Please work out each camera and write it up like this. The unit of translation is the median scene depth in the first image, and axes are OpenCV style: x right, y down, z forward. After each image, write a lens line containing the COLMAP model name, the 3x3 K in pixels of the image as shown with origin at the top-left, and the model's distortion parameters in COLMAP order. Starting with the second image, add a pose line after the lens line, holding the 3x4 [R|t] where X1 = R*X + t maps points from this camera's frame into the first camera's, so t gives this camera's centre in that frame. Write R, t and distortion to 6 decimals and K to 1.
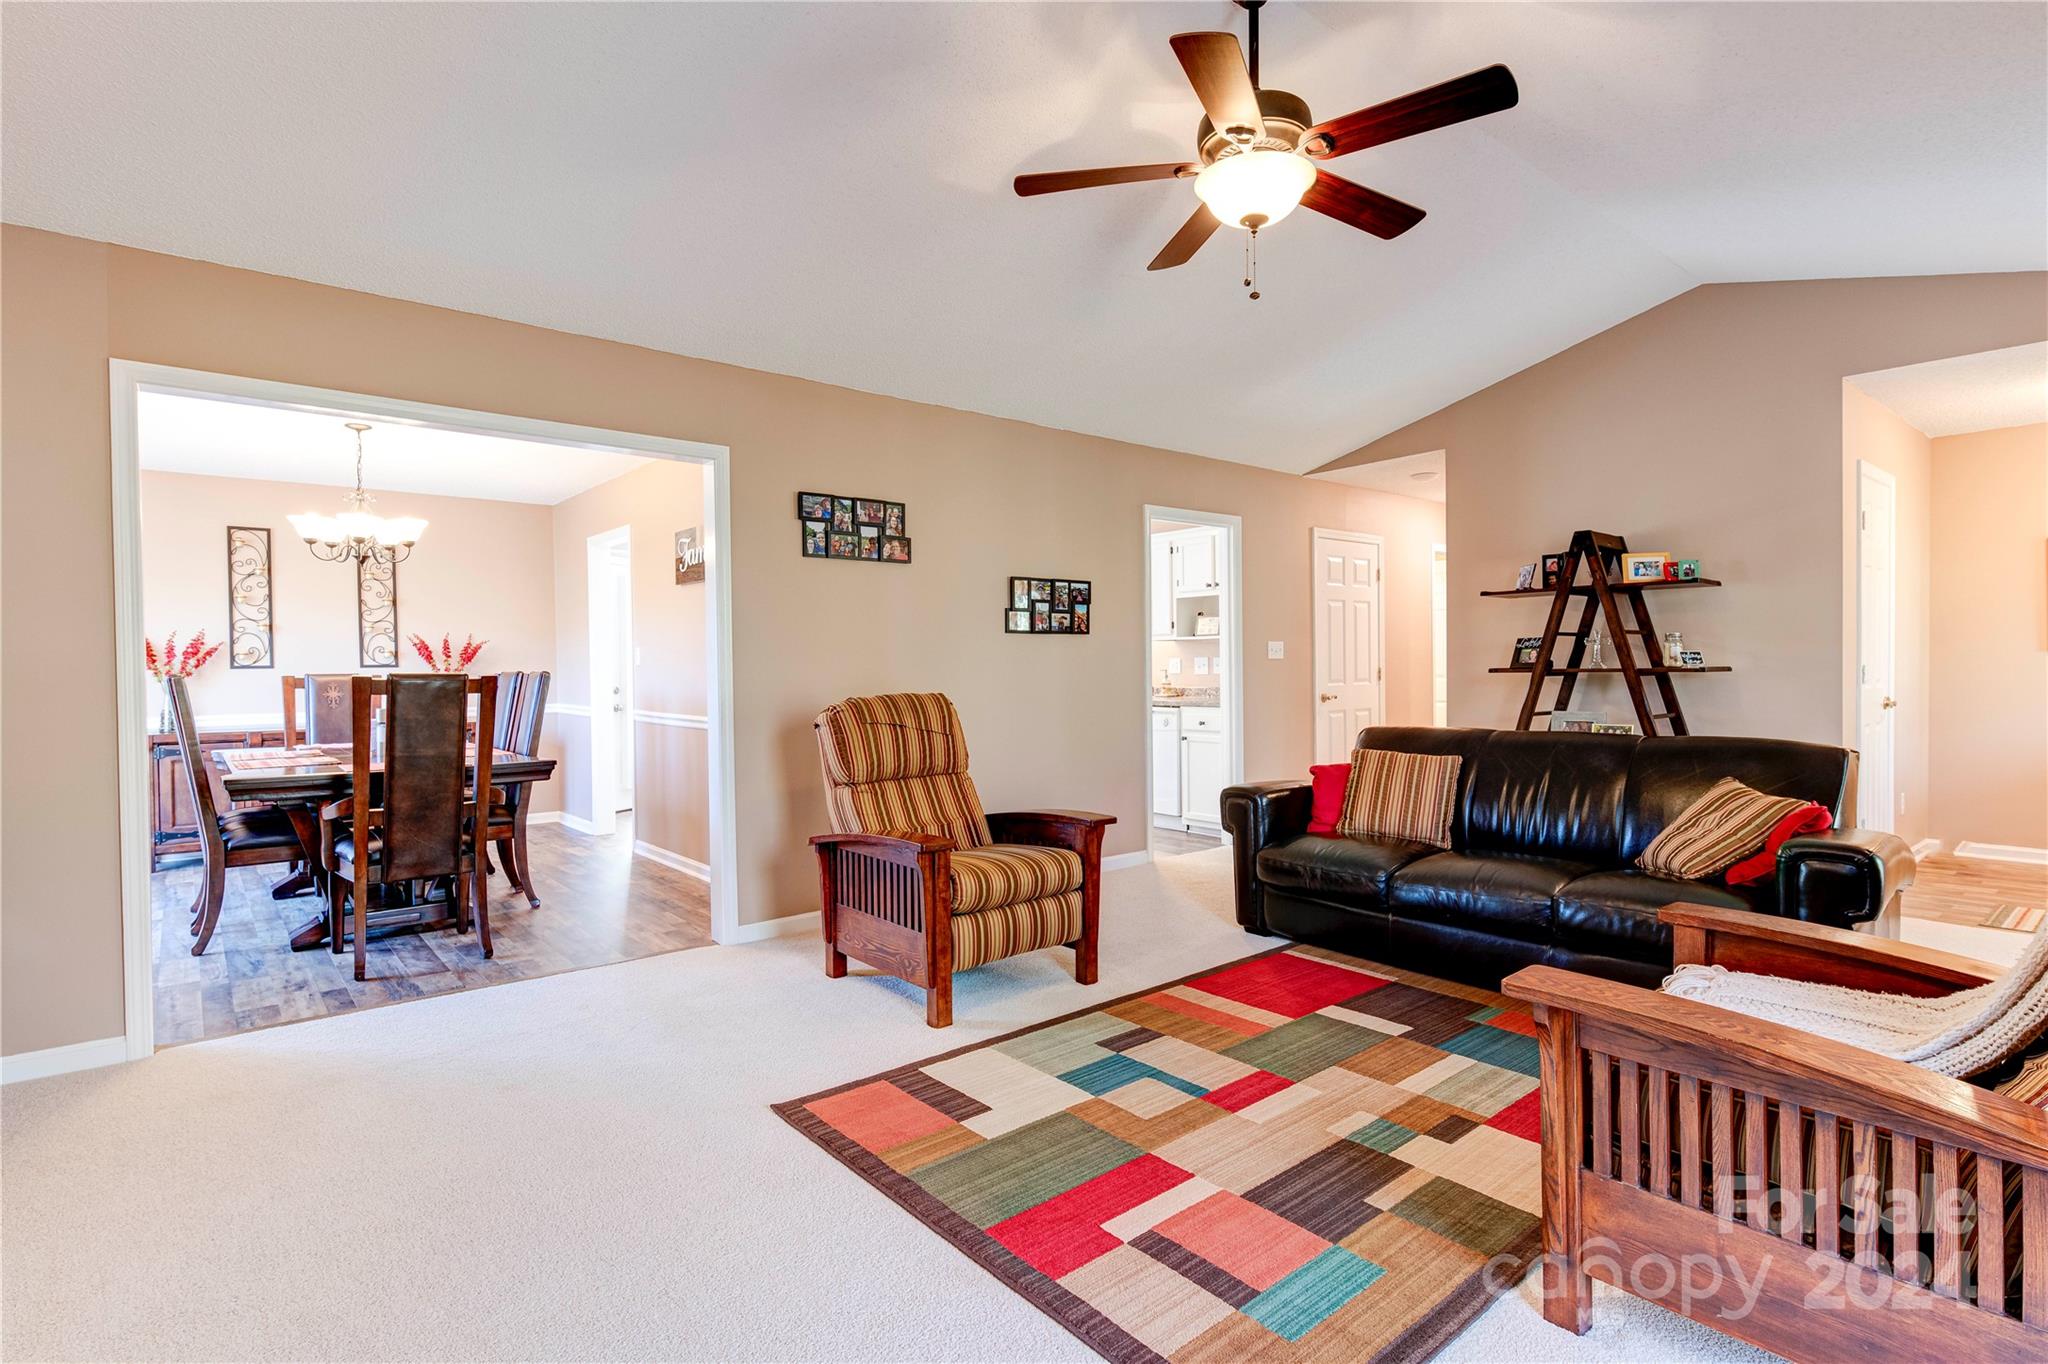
lens RADIAL K [[1019.3, 0, 1028.8], [0, 1019.3, 674.1], [0, 0, 1]] dist [0.011798, -0.001274]
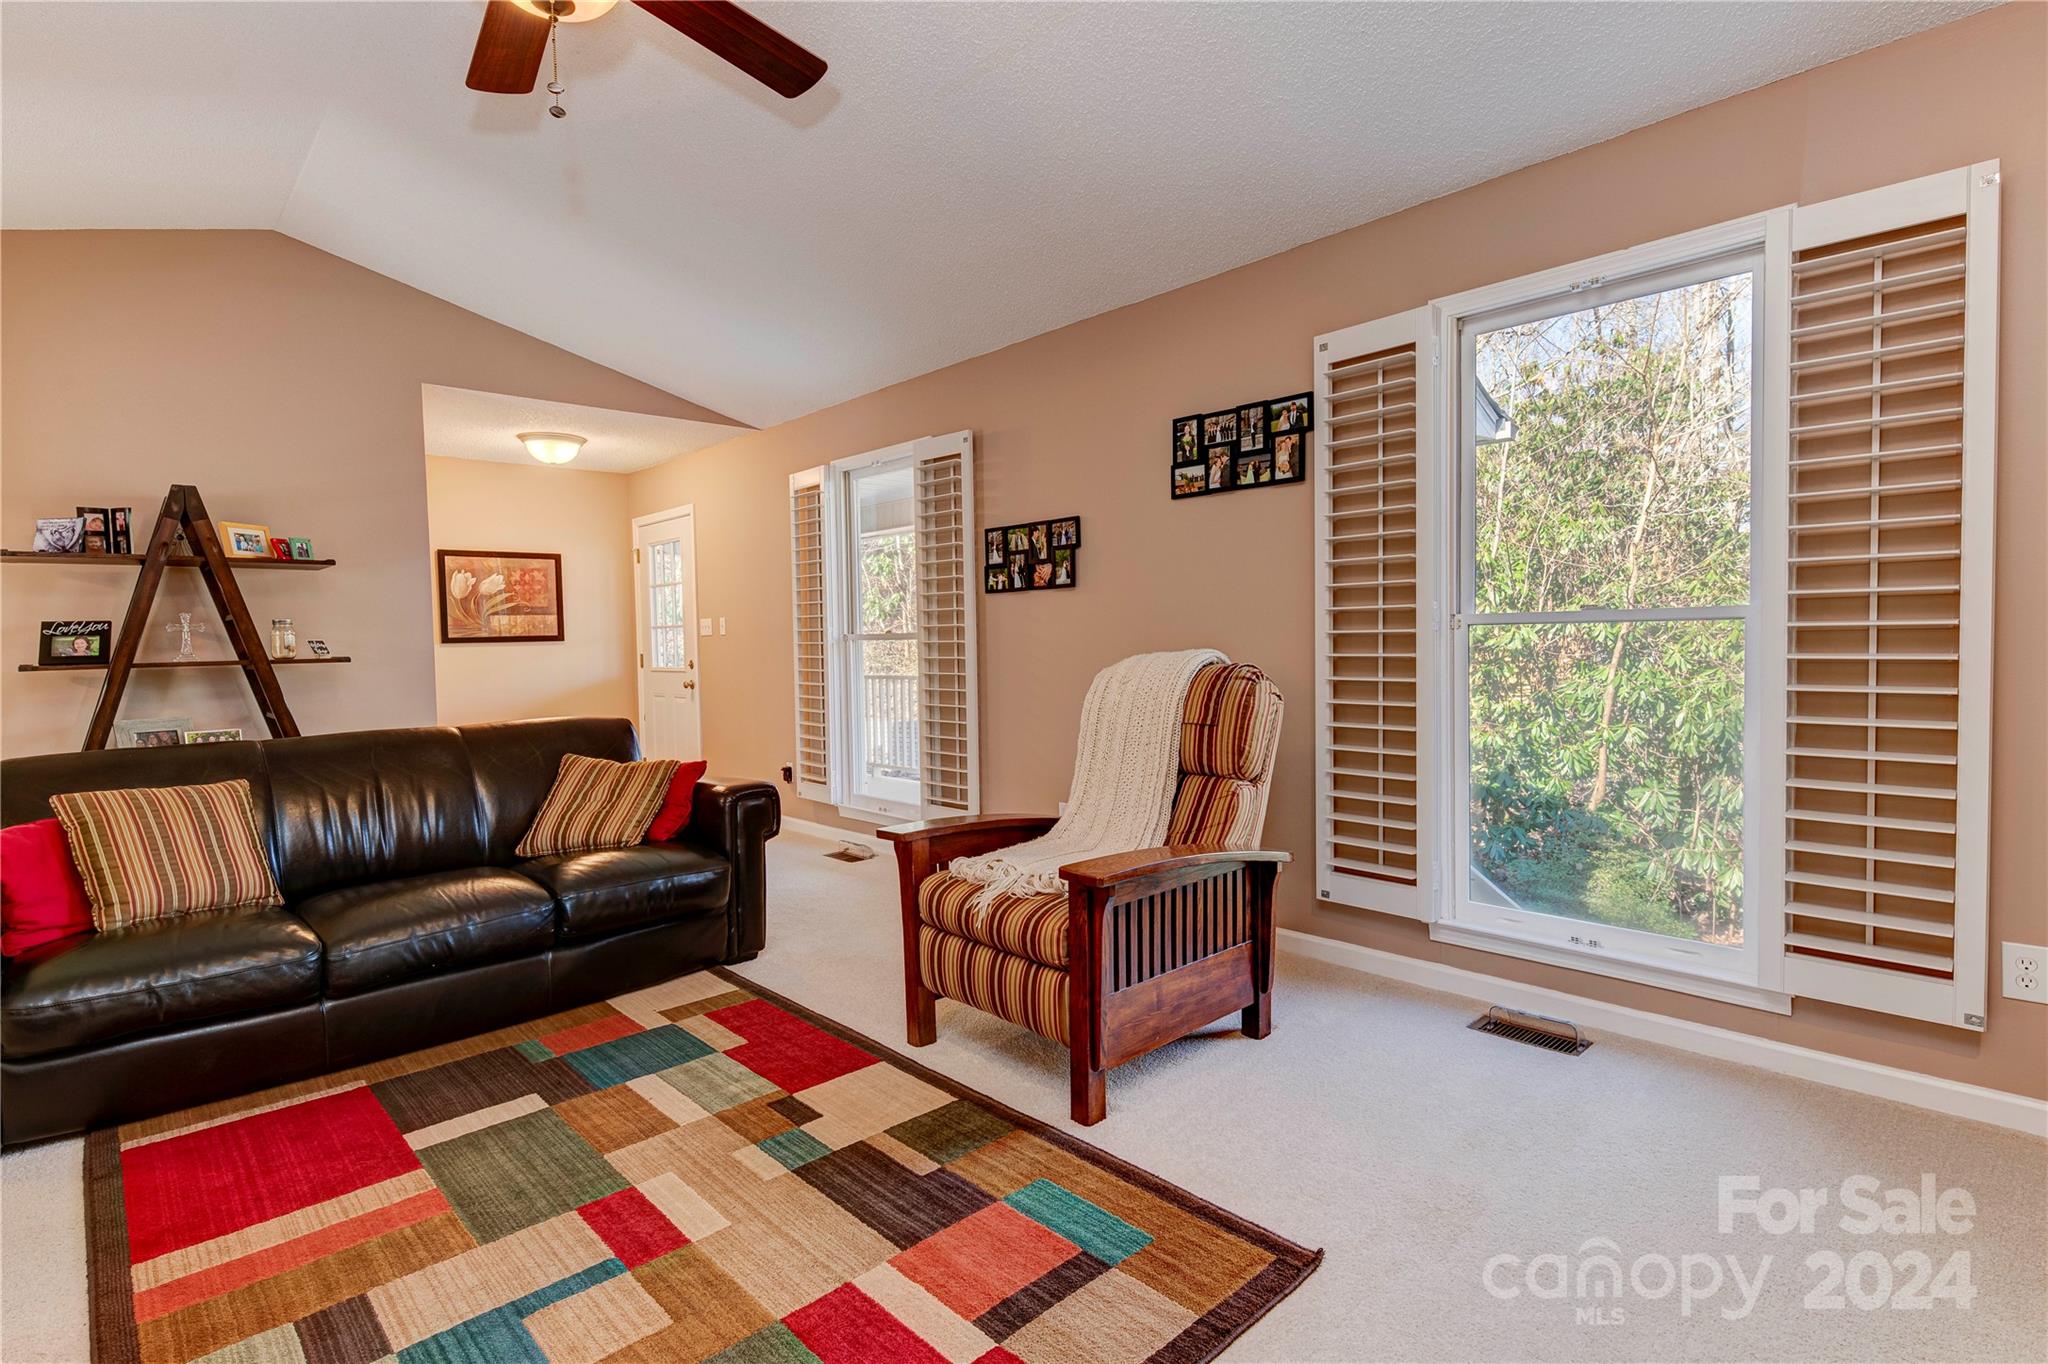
lens RADIAL K [[1019.3, 0, 1028.8], [0, 1019.3, 674.1], [0, 0, 1]] dist [0.011798, -0.001274]
pose [[-0.065231, -0.023287, 0.997598, -0.432174], [0.031390, 0.999185, 0.025376, 0.006515], [-0.997376, 0.032970, -0.064447, 0.627460]]
